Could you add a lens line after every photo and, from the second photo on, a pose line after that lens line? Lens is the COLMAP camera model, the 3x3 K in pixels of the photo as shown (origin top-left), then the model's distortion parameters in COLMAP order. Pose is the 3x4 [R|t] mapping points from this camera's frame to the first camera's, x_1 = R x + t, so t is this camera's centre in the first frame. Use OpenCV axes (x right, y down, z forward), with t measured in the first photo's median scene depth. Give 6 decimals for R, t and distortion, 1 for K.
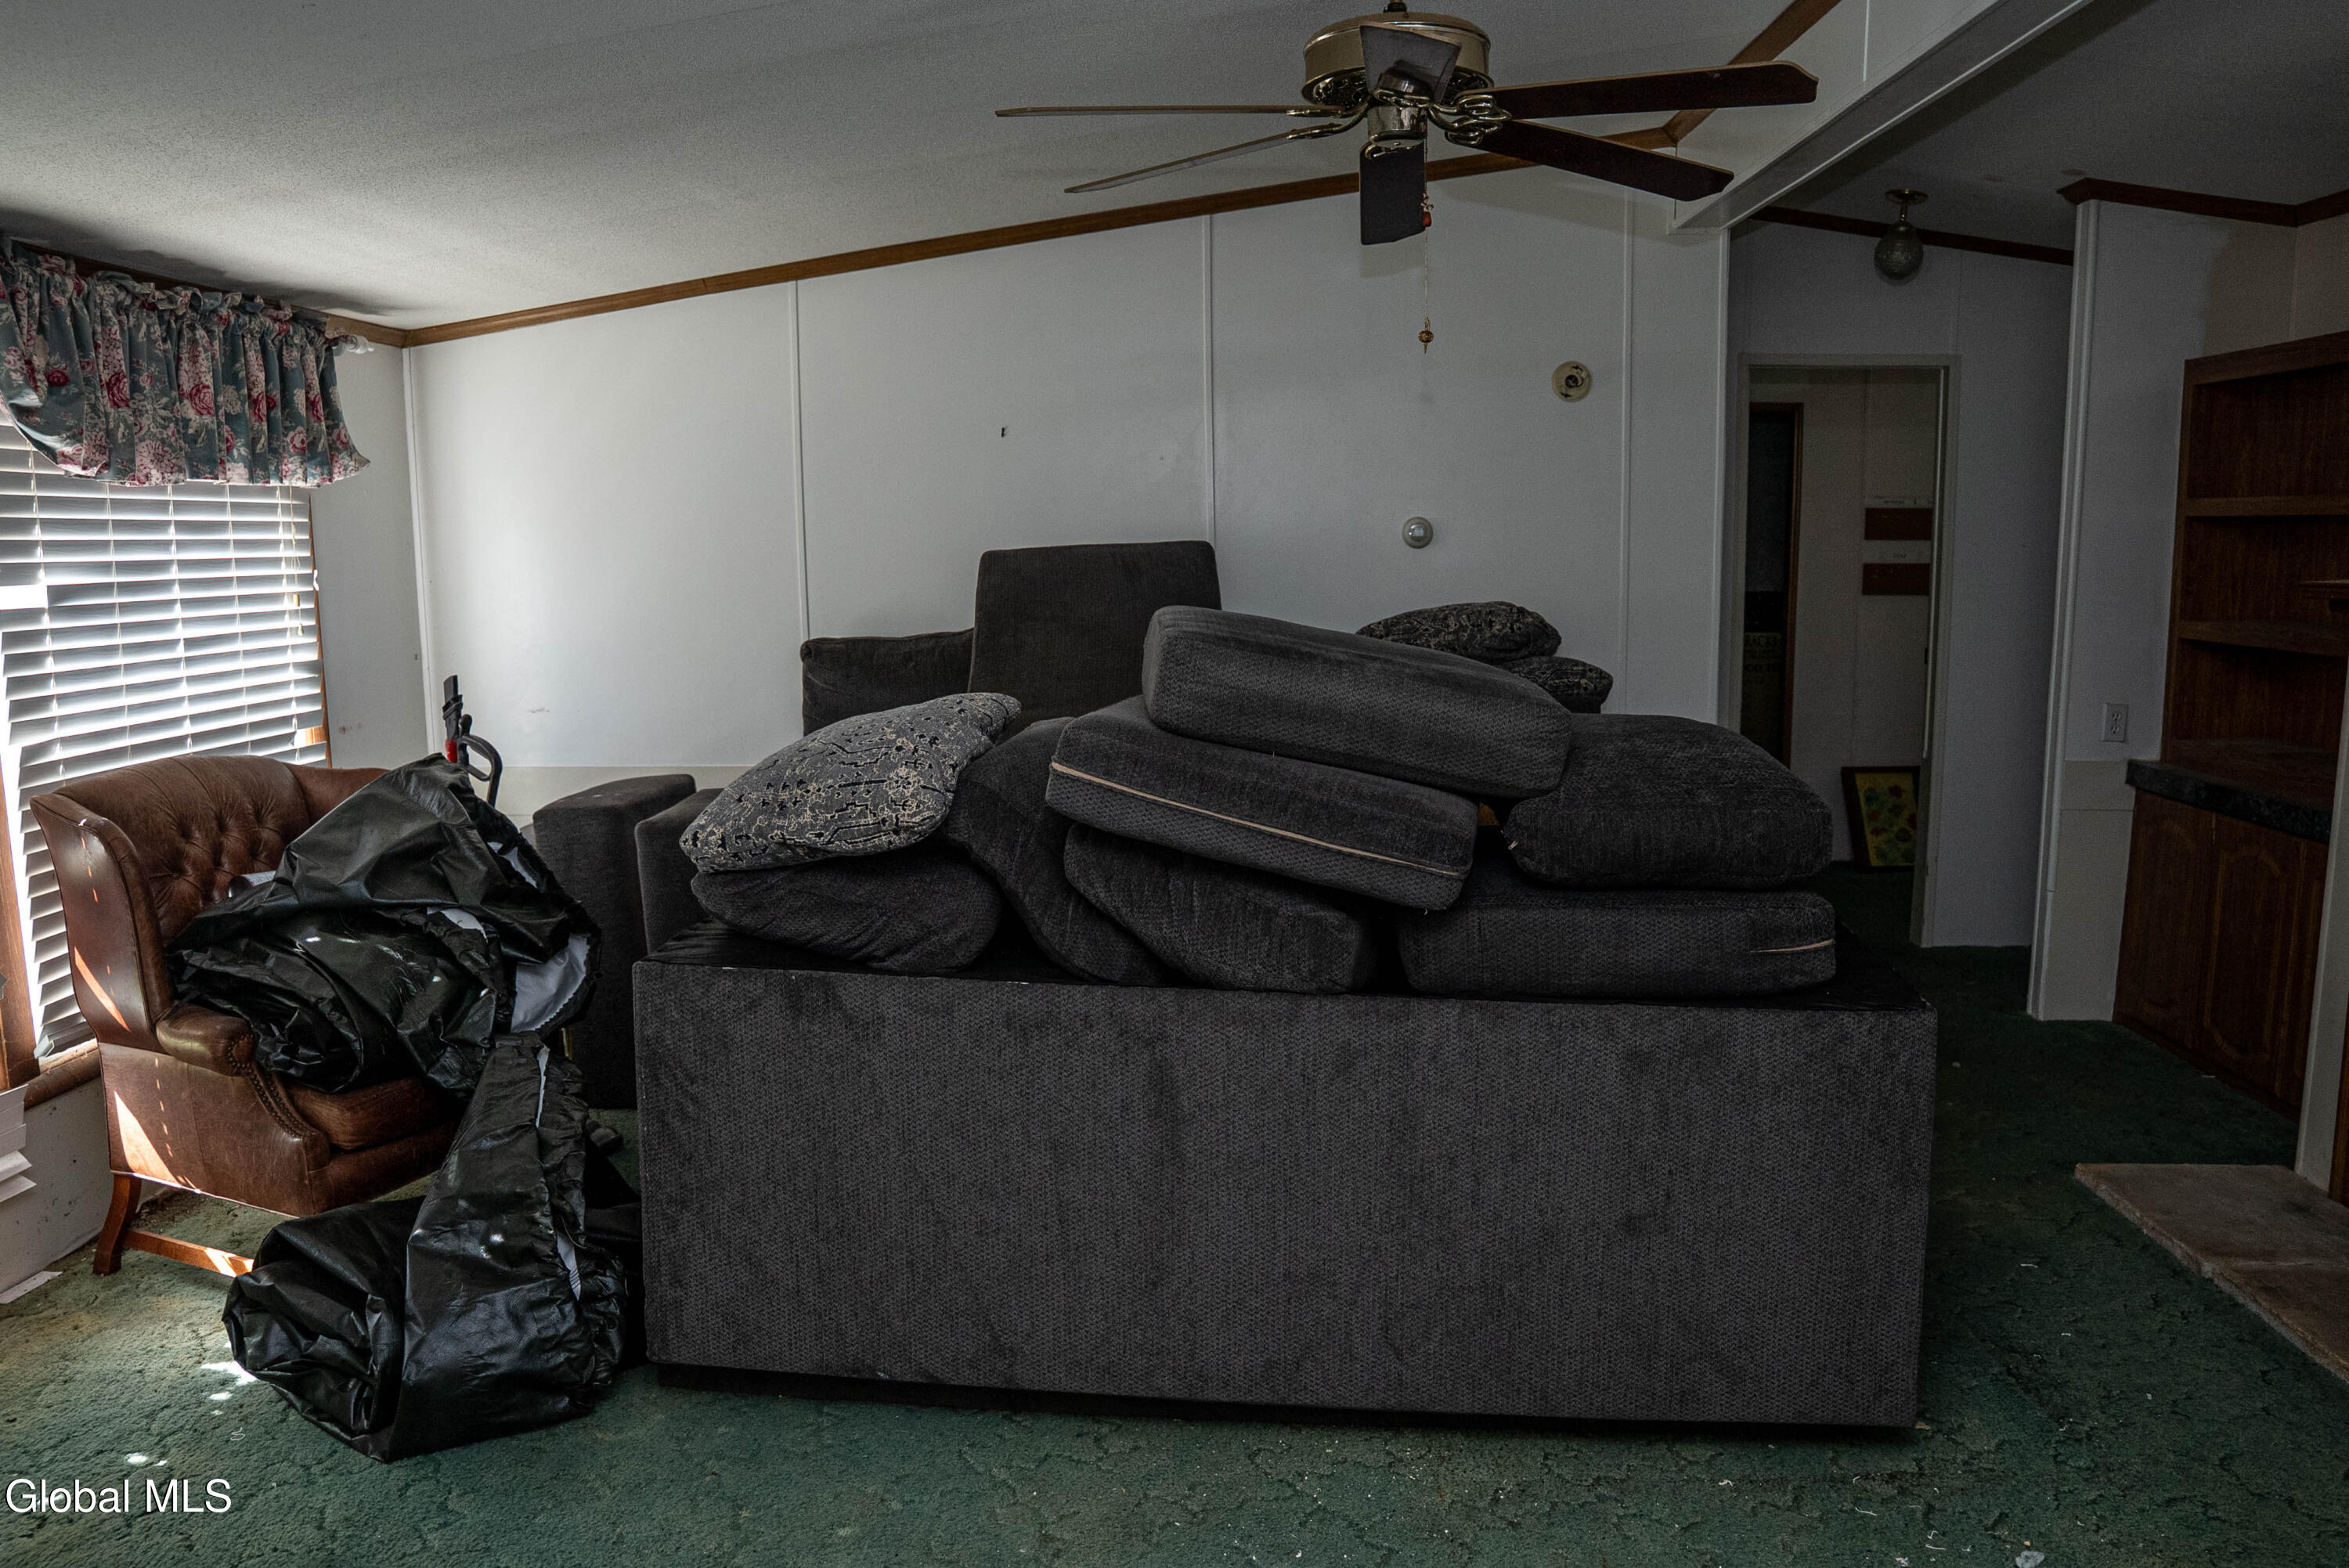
lens RADIAL K [[1648.0, 0, 1174.5], [0, 1648.0, 784.0], [0, 0, 1]] dist [-0.159098, 0.126538]
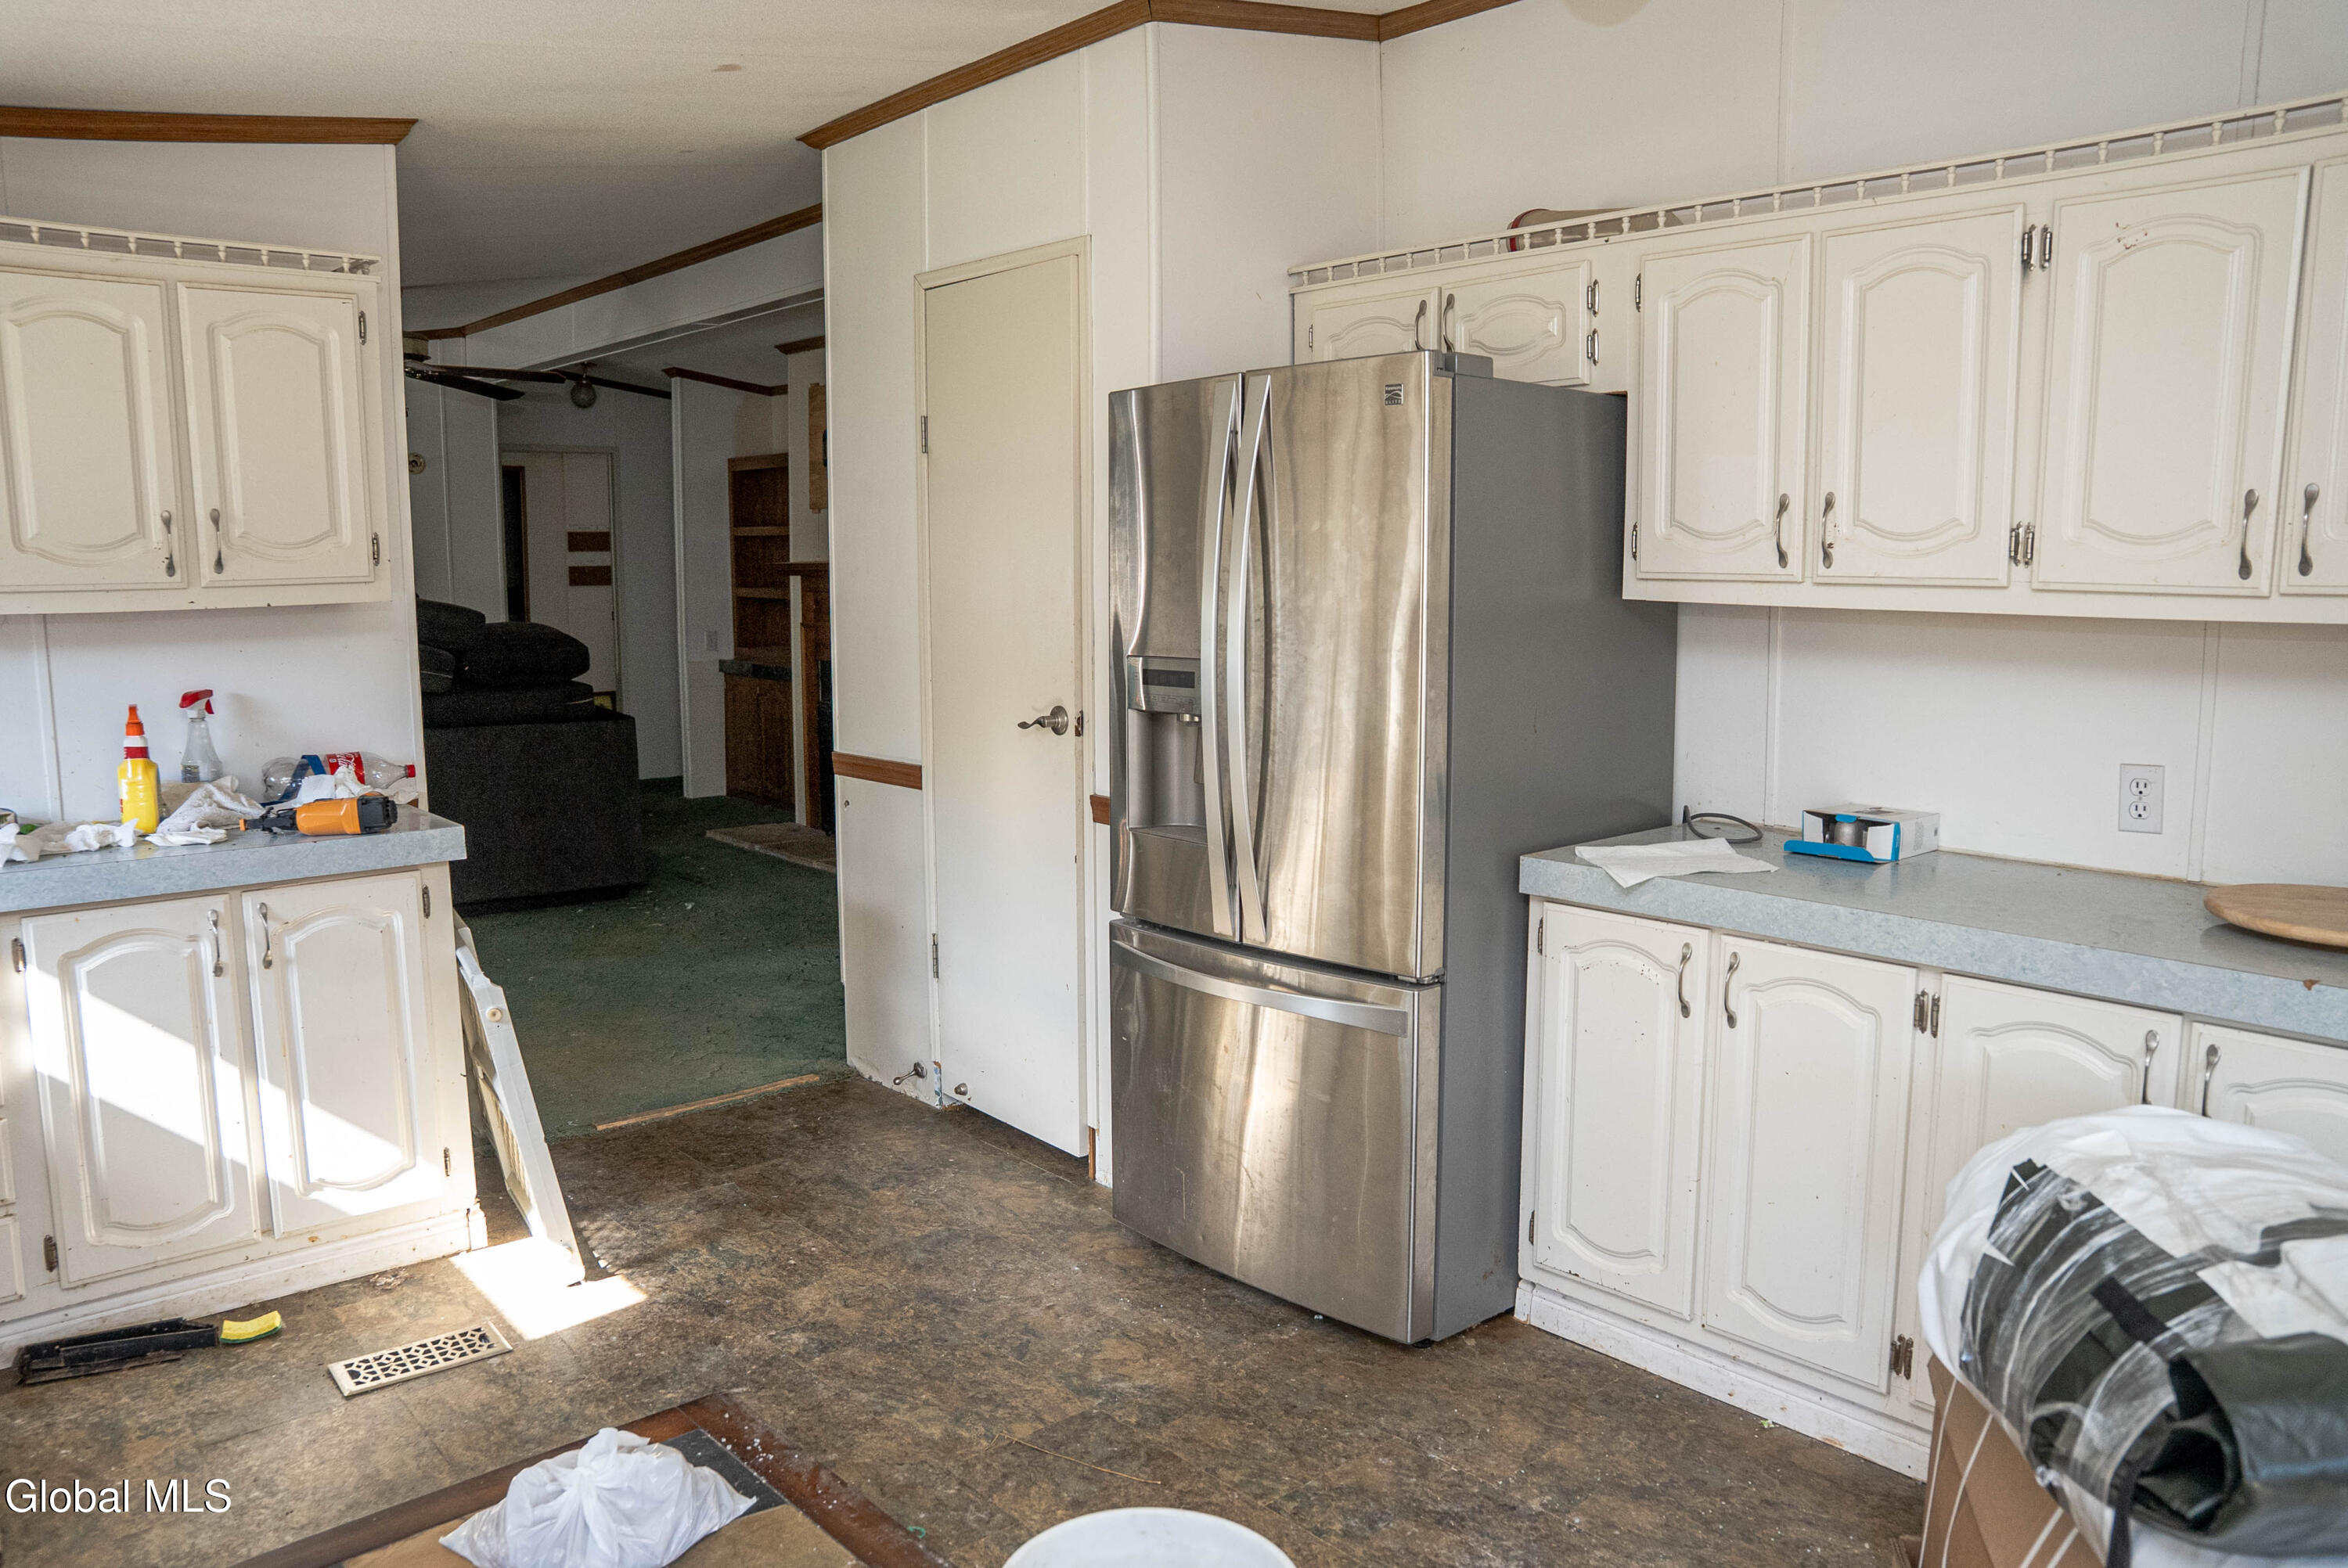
lens RADIAL K [[1647.5, 0, 1121.0], [0, 1647.5, 777.7], [0, 0, 1]] dist [-0.070064, 0.002982]
pose [[0.734534, -0.083496, 0.673415, -0.421093], [0.096300, 0.995183, 0.018352, 0.143132], [-0.671704, 0.051370, 0.739037, -0.847265]]
